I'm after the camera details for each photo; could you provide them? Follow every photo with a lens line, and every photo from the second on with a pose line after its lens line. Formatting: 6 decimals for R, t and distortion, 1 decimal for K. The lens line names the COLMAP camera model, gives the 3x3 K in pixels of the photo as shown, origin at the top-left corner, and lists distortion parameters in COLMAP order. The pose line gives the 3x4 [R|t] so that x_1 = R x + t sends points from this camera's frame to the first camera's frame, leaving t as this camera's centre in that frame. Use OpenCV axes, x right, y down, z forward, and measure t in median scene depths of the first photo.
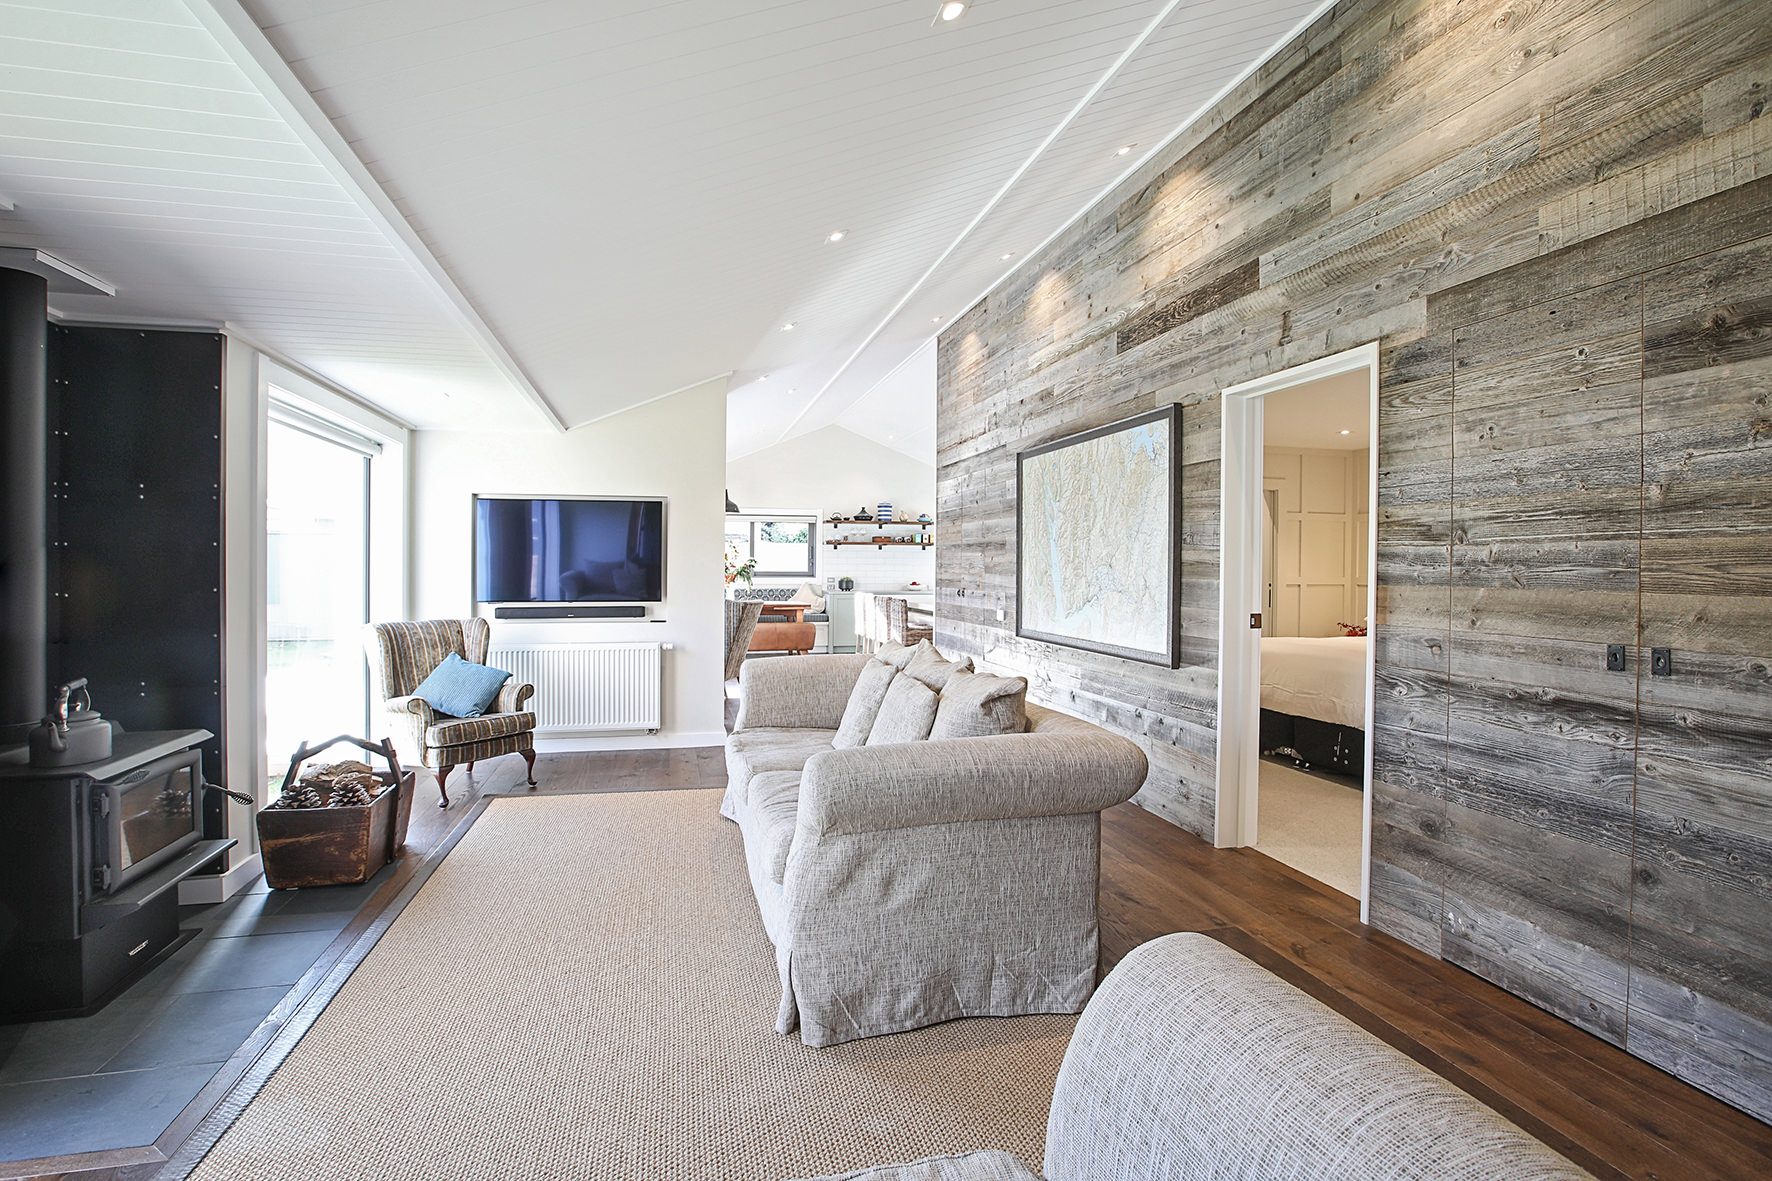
lens RADIAL K [[841.3, 0, 886.2], [0, 841.3, 563.7], [0, 0, 1]] dist [-0.002493, -0.000534]
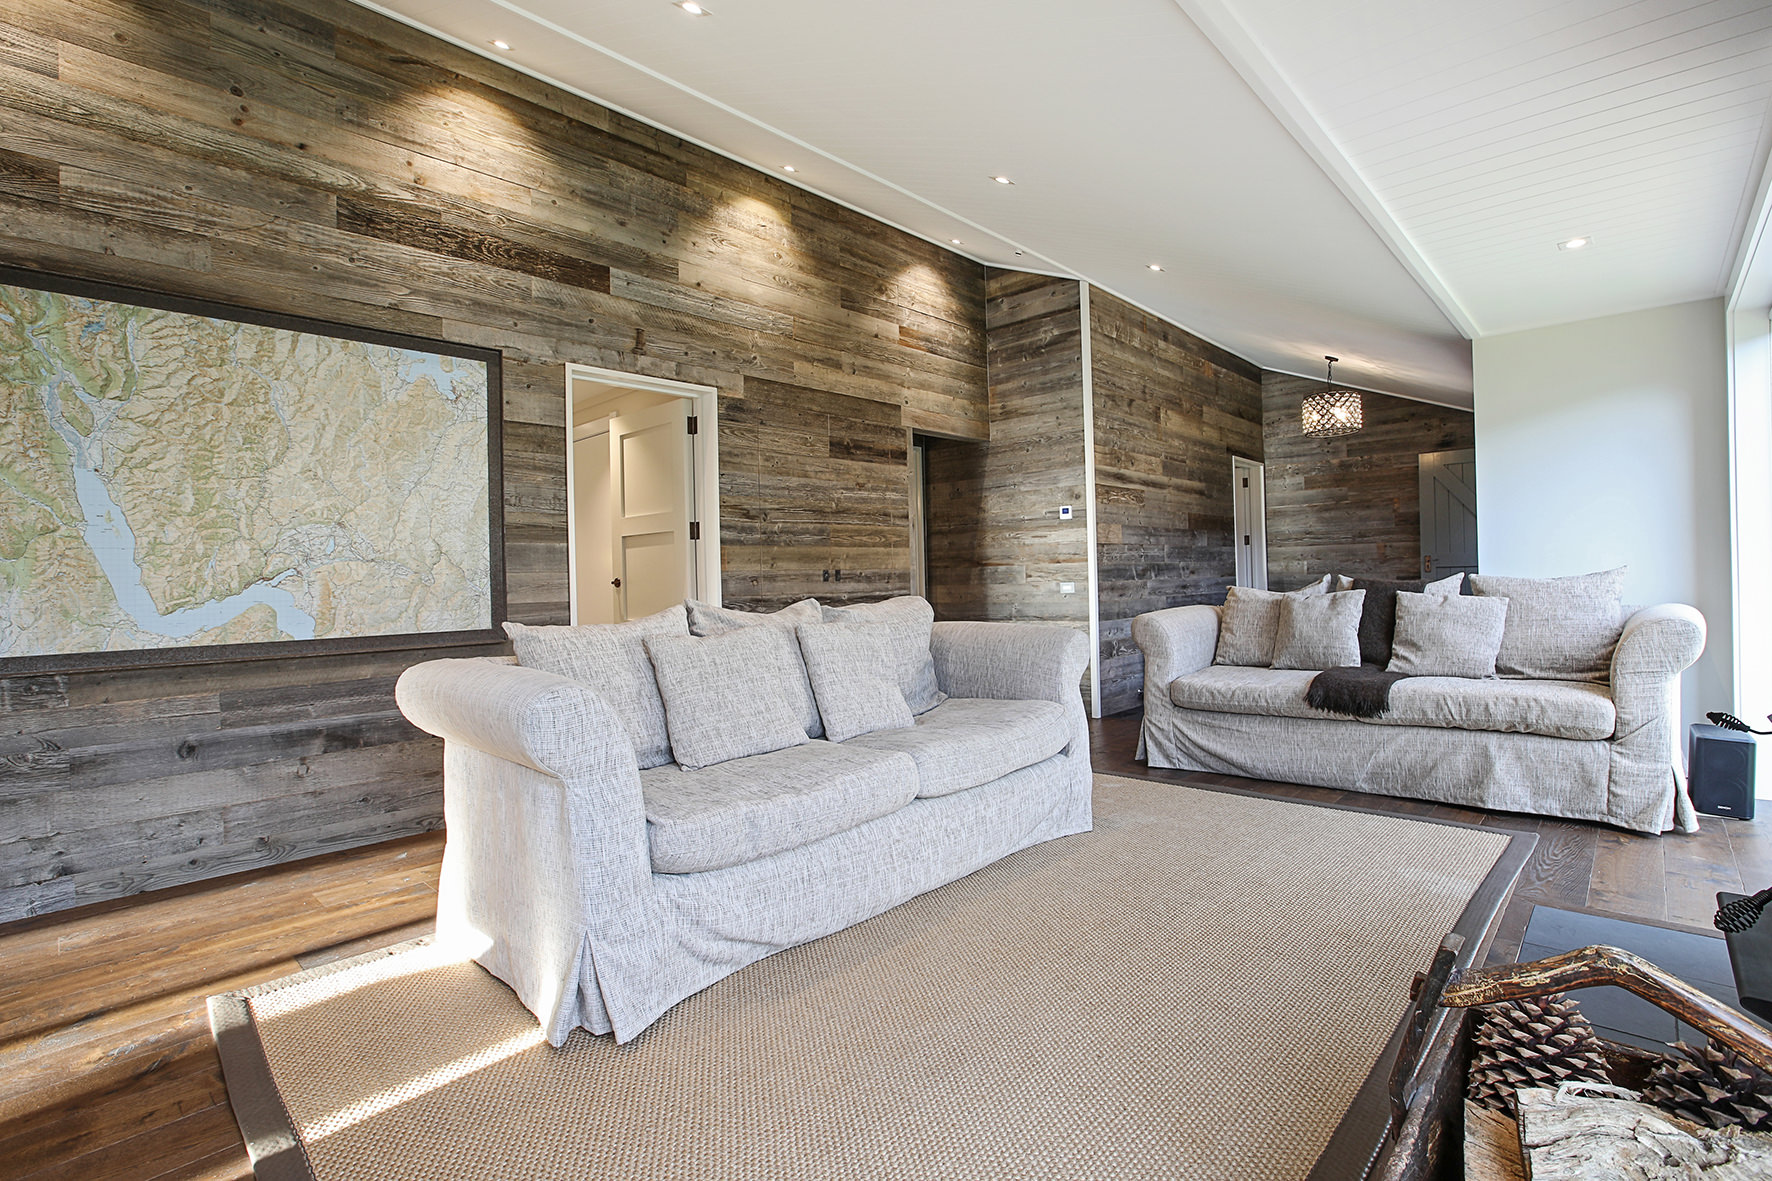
lens RADIAL K [[817.7, 0, 883.8], [0, 817.7, 585.3], [0, 0, 1]] dist [-0.058084, 0.020410]
pose [[-0.521937, 0.003331, 0.852978, -0.525348], [0.023226, 0.999677, 0.010309, 0.055546], [-0.852668, 0.025192, -0.521845, 0.941455]]
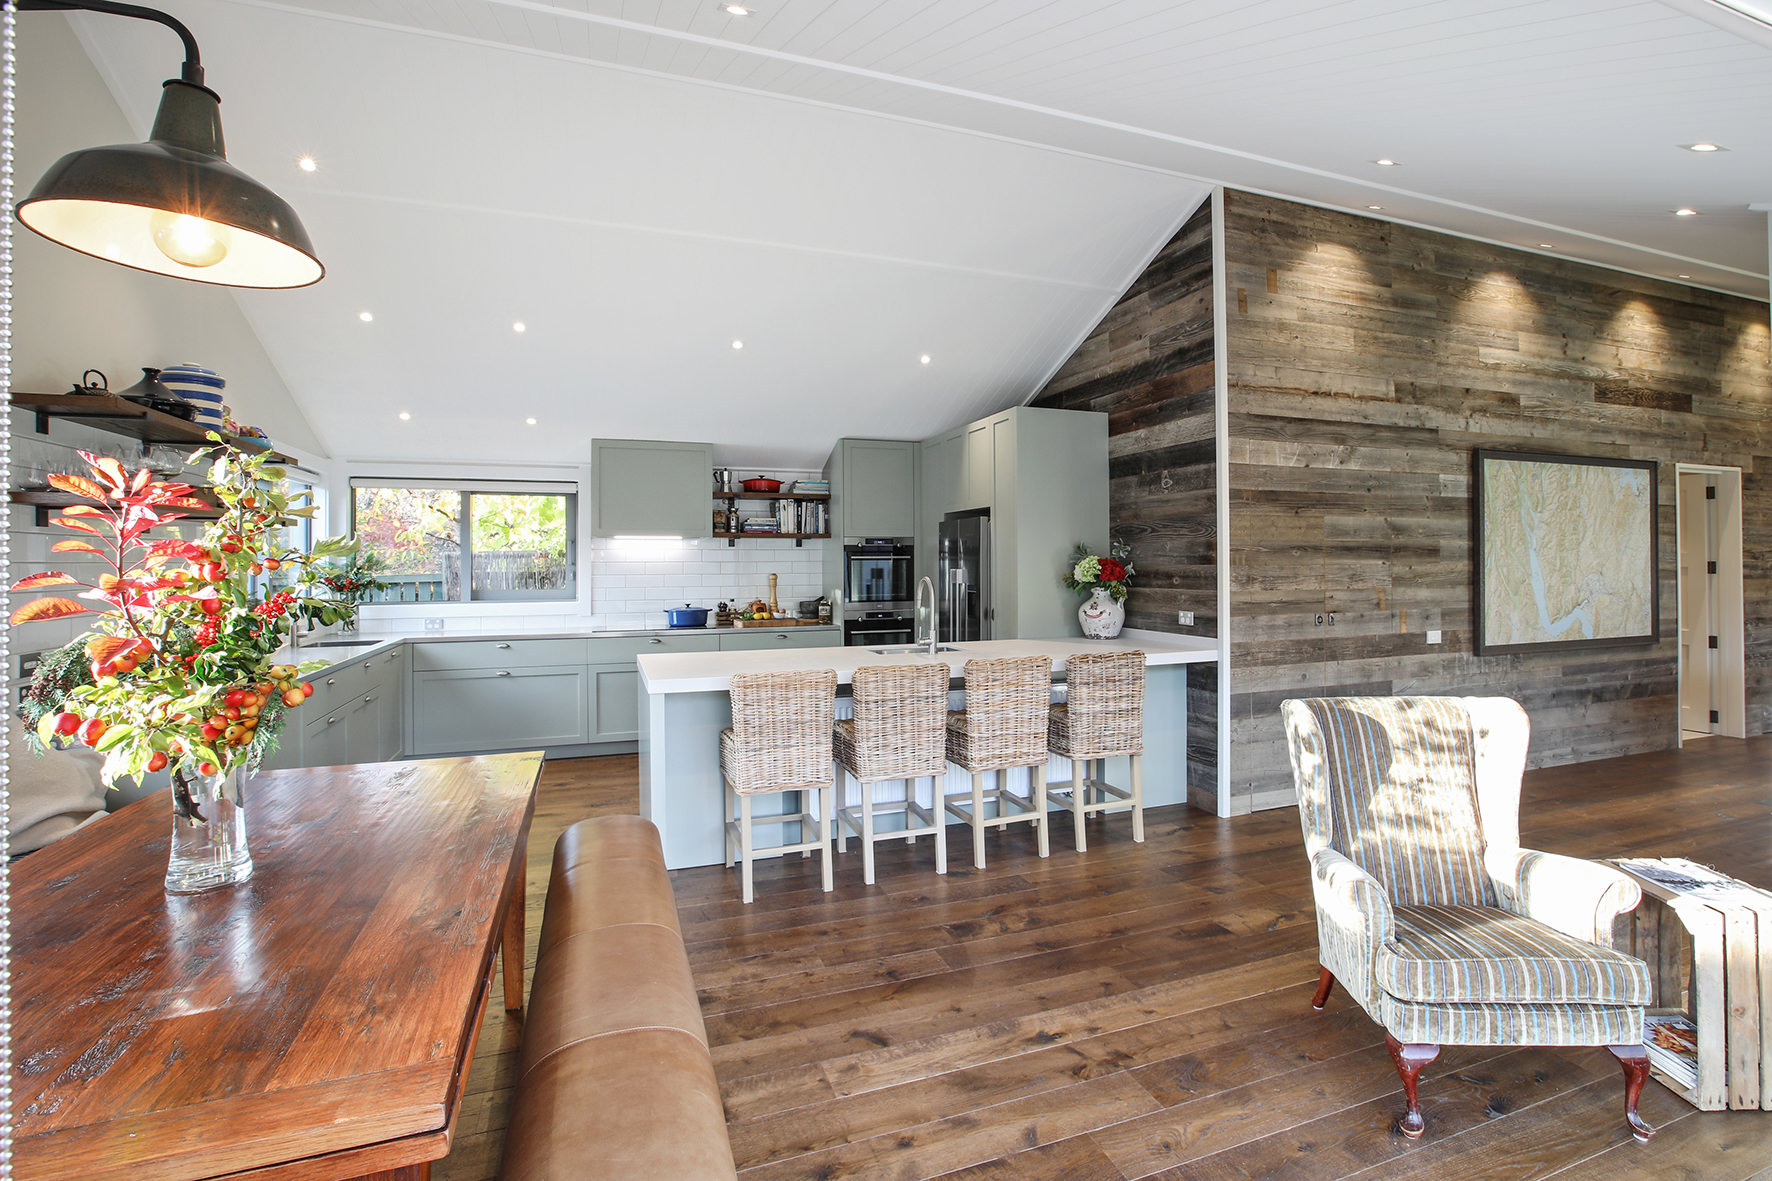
lens RADIAL K [[846.2, 0, 927.2], [0, 846.2, 558.9], [0, 0, 1]] dist [-0.051464, 0.022690]
pose [[-0.118350, -0.000543, 0.992972, -0.792318], [0.002317, 0.999997, 0.000823, -0.020980], [-0.992969, 0.002398, -0.118349, 2.065565]]
